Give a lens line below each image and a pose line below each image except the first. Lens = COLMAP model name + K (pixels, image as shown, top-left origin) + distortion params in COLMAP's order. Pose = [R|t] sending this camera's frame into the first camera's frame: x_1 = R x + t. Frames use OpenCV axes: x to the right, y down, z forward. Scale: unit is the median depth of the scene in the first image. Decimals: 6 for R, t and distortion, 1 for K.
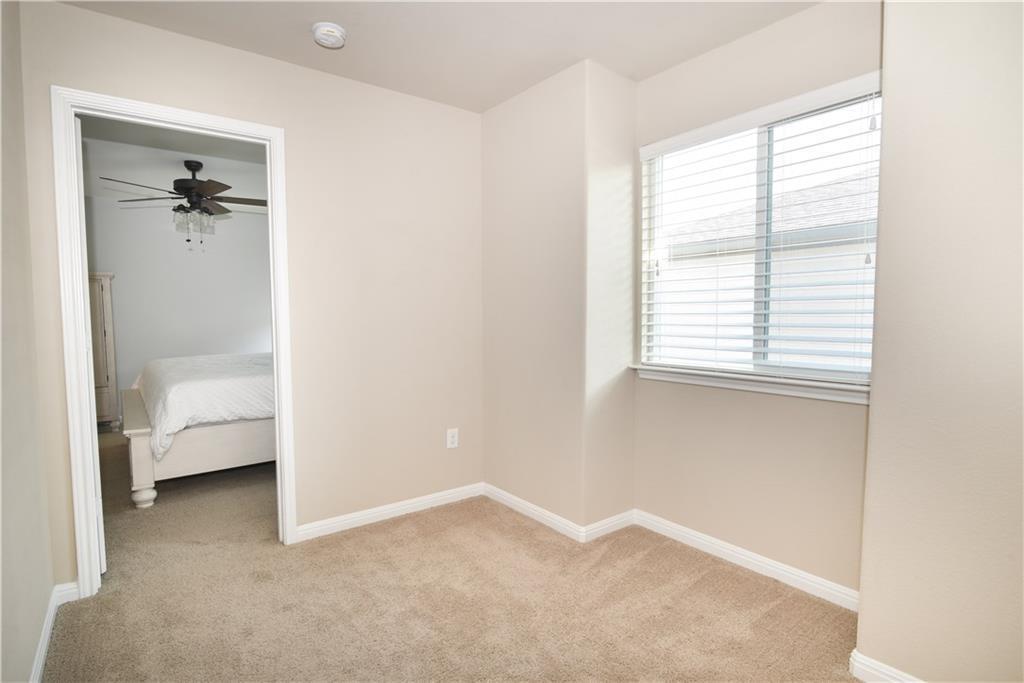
lens RADIAL K [[520.4, 0, 509.1], [0, 520.4, 351.0], [0, 0, 1]] dist [0.003079, -0.000029]
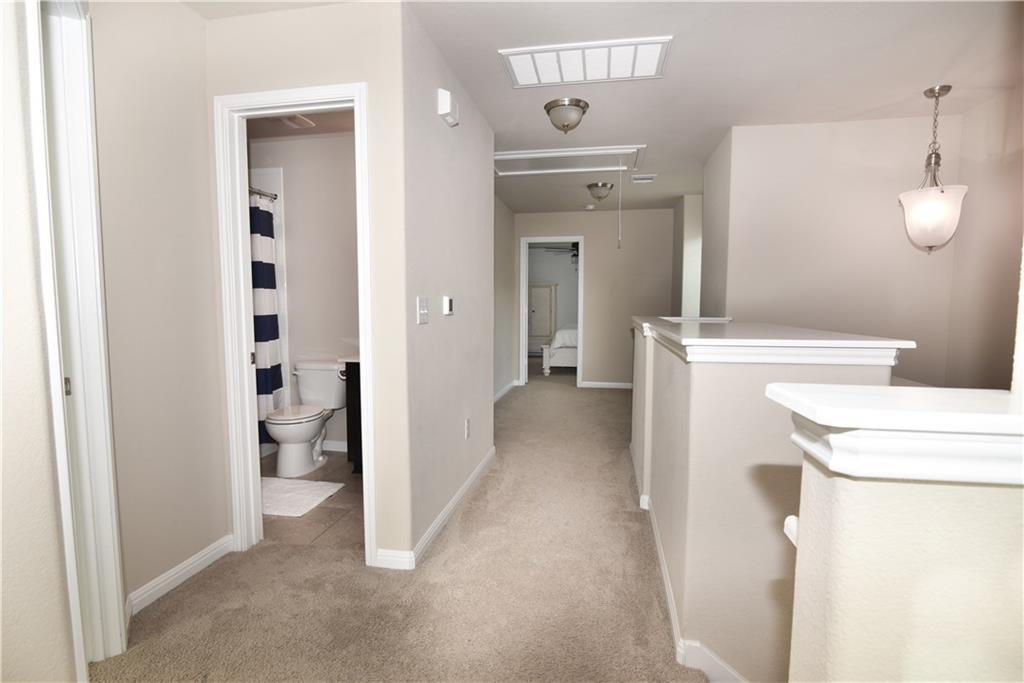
lens RADIAL K [[520.4, 0, 507.0], [0, 520.4, 345.1], [0, 0, 1]] dist [0.003079, -0.000029]
pose [[0.674082, 0.061657, -0.736078, 1.094642], [-0.051268, 0.998012, 0.036648, 0.057077], [0.736875, 0.013034, 0.675904, -0.931071]]
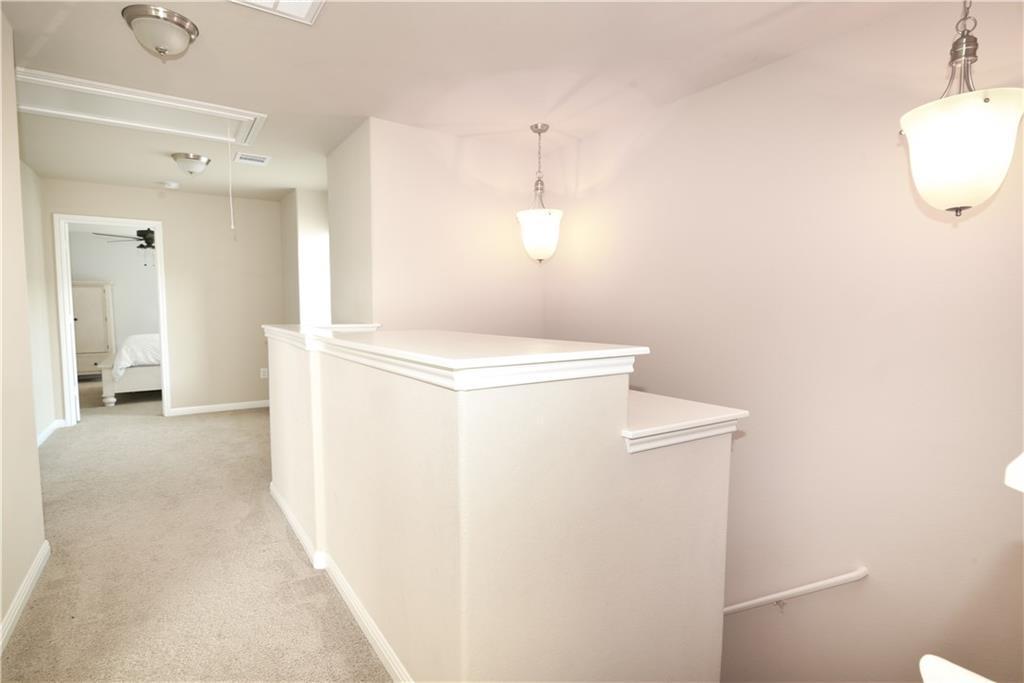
lens RADIAL K [[520.4, 0, 515.1], [0, 520.4, 348.2], [0, 0, 1]] dist [0.003079, -0.000029]
pose [[0.997823, 0.007705, -0.065502, 0.938019], [-0.007009, 0.999917, 0.010841, 0.049873], [0.065580, -0.010358, 0.997794, -0.844946]]
